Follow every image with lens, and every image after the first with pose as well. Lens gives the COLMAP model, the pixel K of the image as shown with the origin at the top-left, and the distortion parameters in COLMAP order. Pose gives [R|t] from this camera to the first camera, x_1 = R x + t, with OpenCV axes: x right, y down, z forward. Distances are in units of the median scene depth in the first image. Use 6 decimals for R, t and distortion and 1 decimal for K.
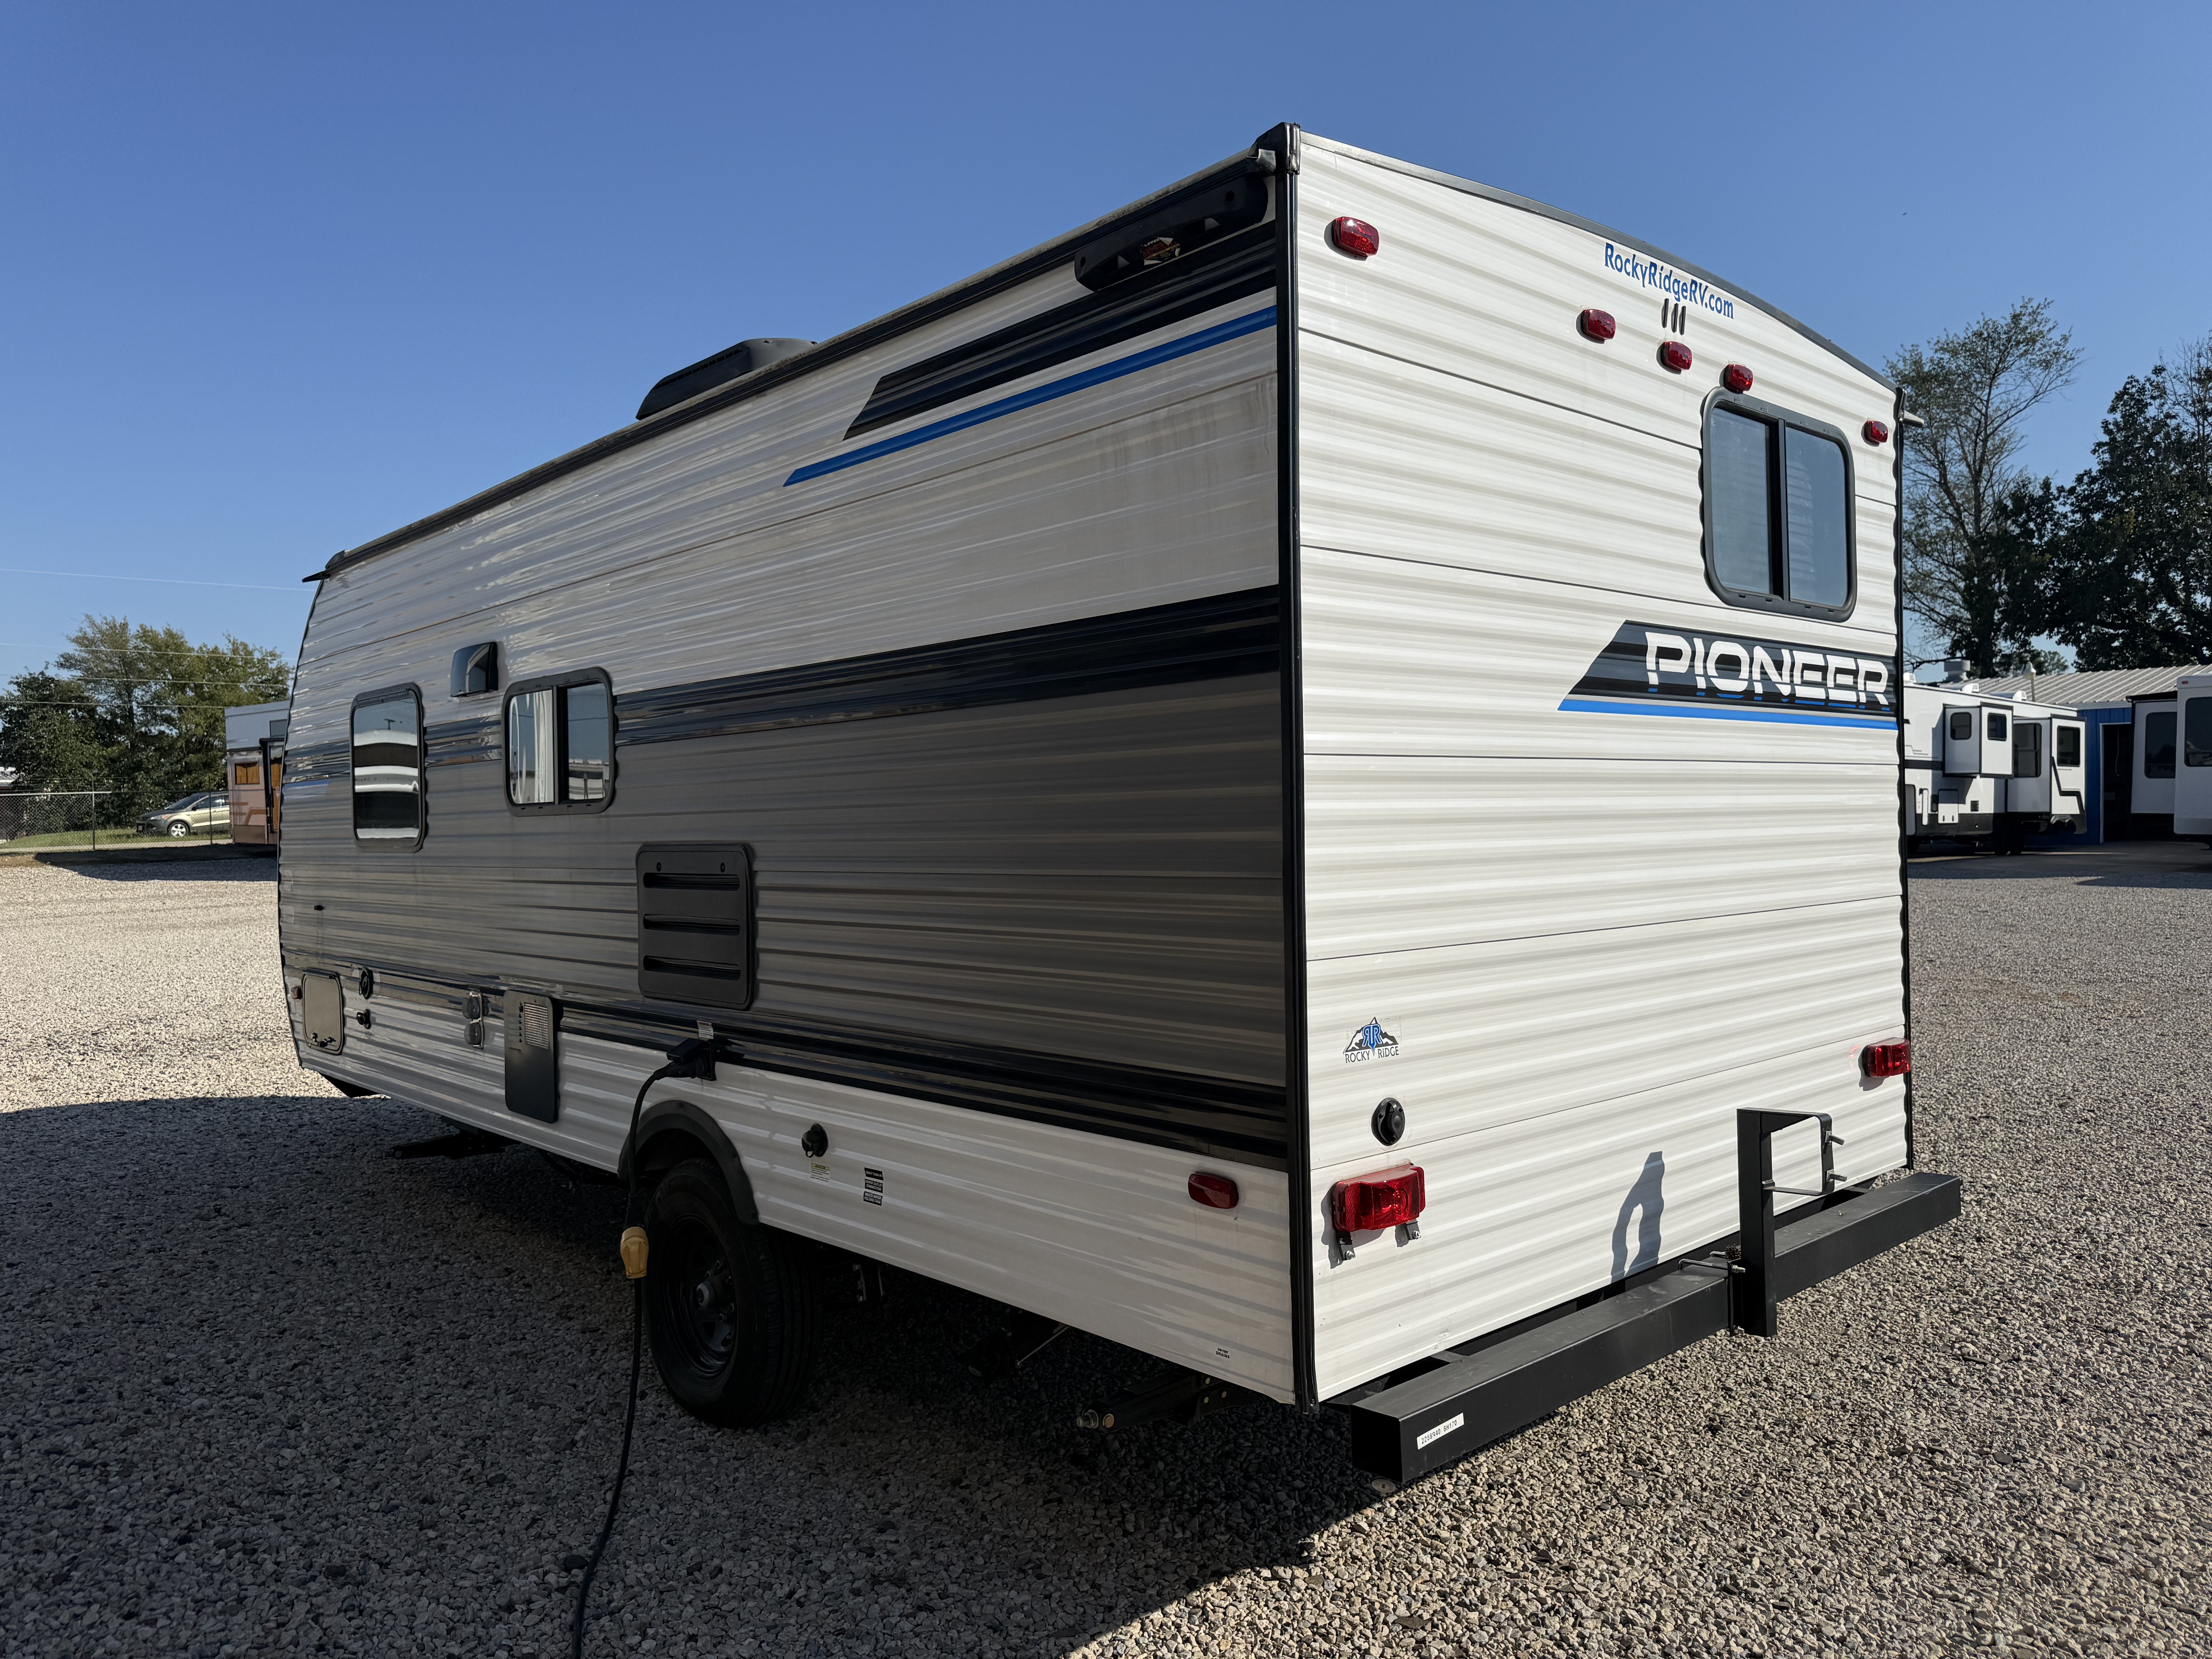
lens RADIAL K [[1555.1, 0, 1081.9], [0, 1555.1, 841.3], [0, 0, 1]] dist [0.073362, -0.066017]
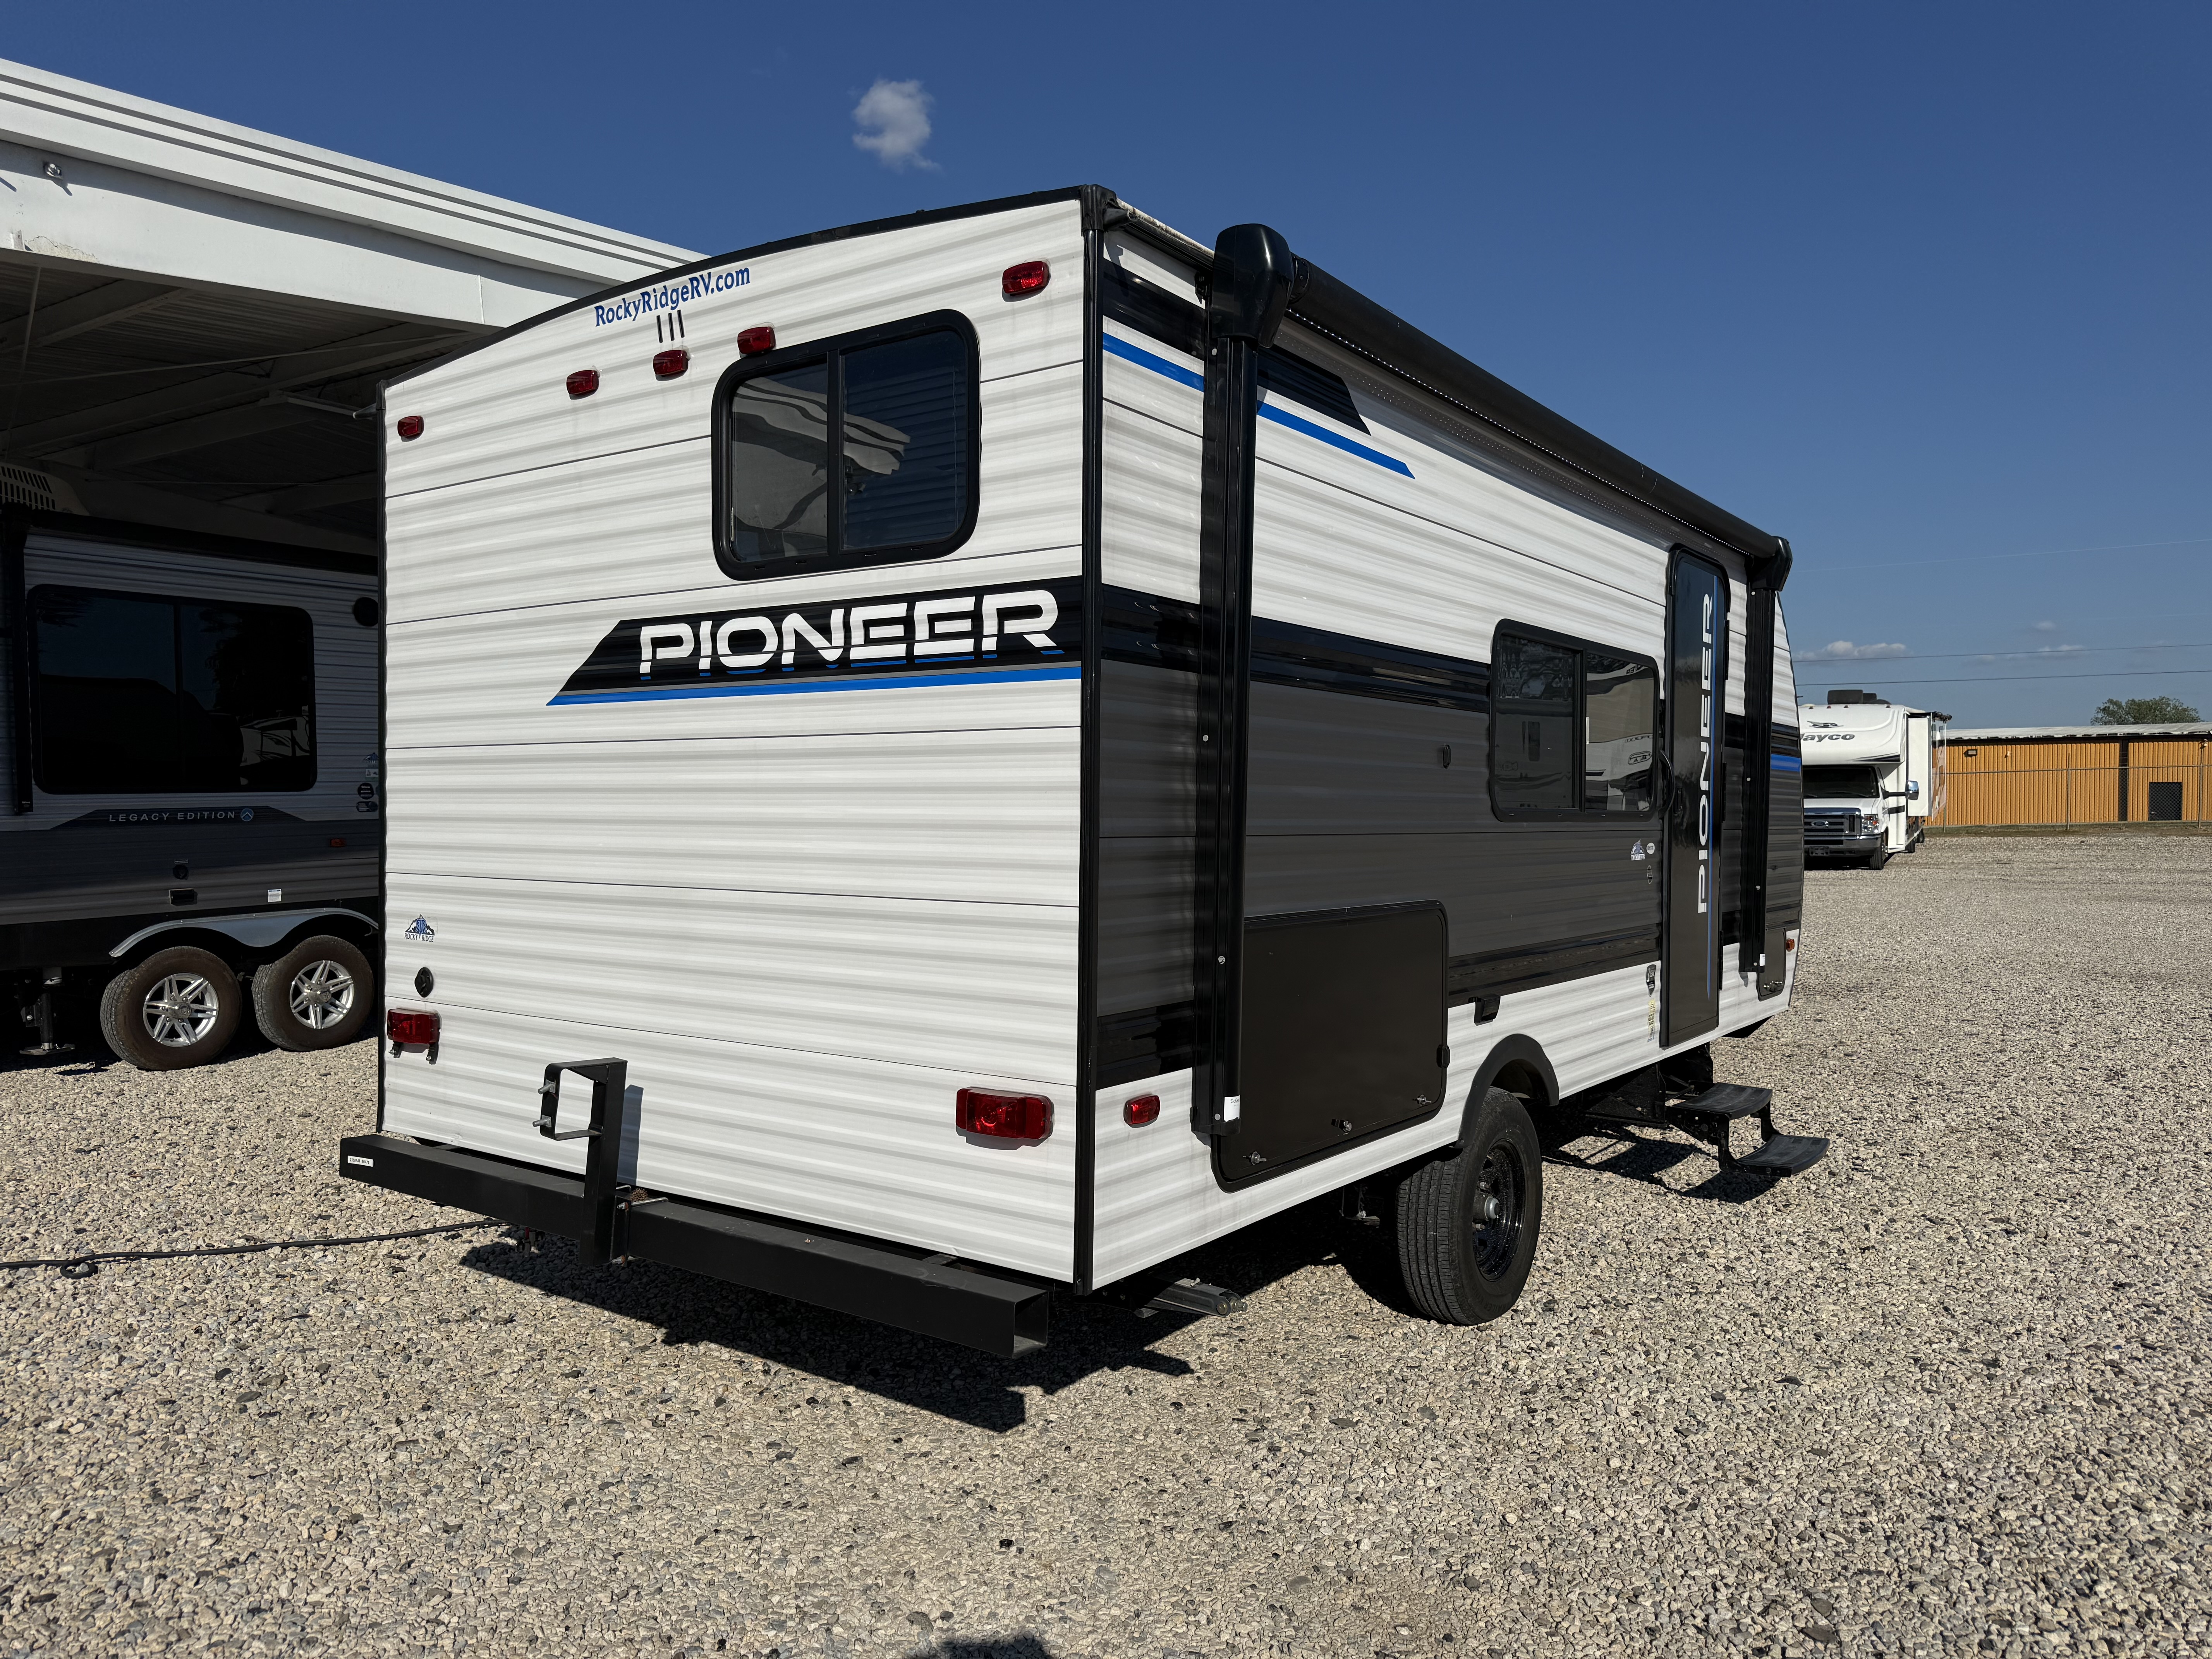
lens RADIAL K [[1555.1, 0, 1115.4], [0, 1555.1, 863.5], [0, 0, 1]] dist [0.073362, -0.066017]
pose [[0.221152, 0.053585, -0.973766, 1.561691], [-0.022168, 0.998508, 0.049912, -0.028053], [0.974987, 0.010548, 0.222009, 1.099049]]
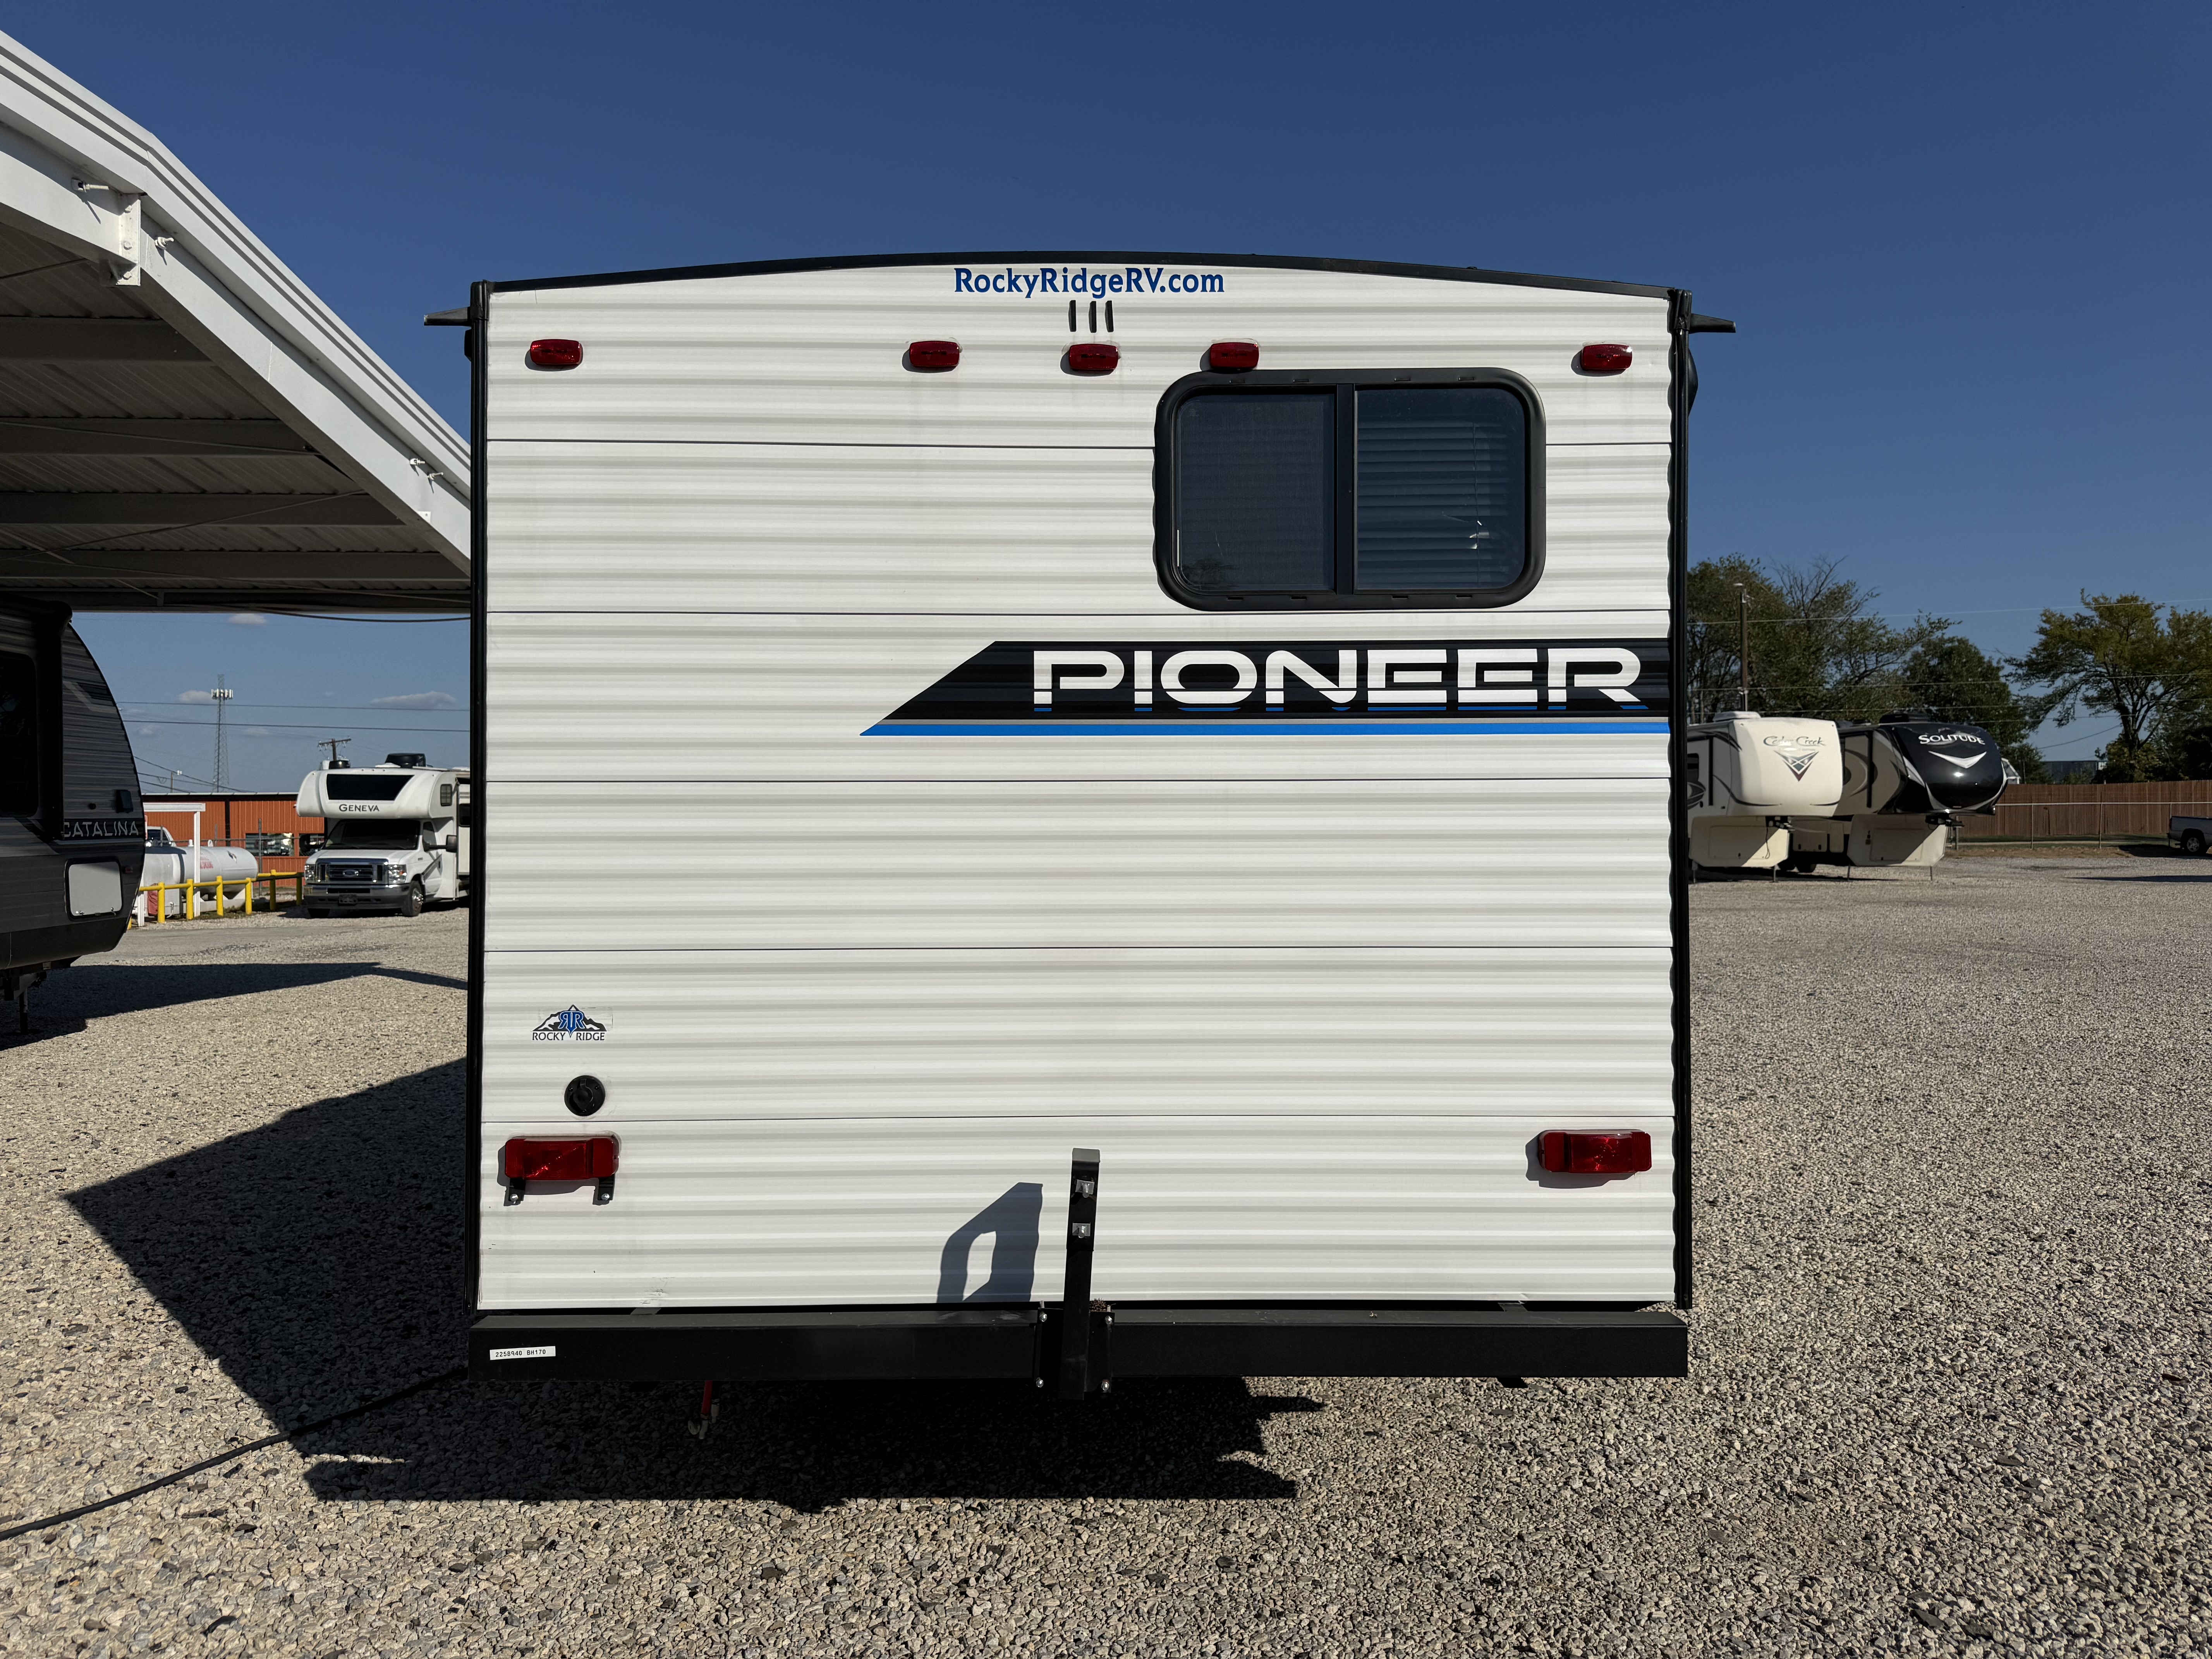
lens RADIAL K [[1555.1, 0, 1093.1], [0, 1555.1, 848.8], [0, 0, 1]] dist [0.073362, -0.066017]
pose [[0.753648, 0.017361, -0.657049, 1.040828], [-0.019381, 0.999803, 0.004187, -0.015127], [0.656992, 0.009579, 0.753836, 0.299506]]
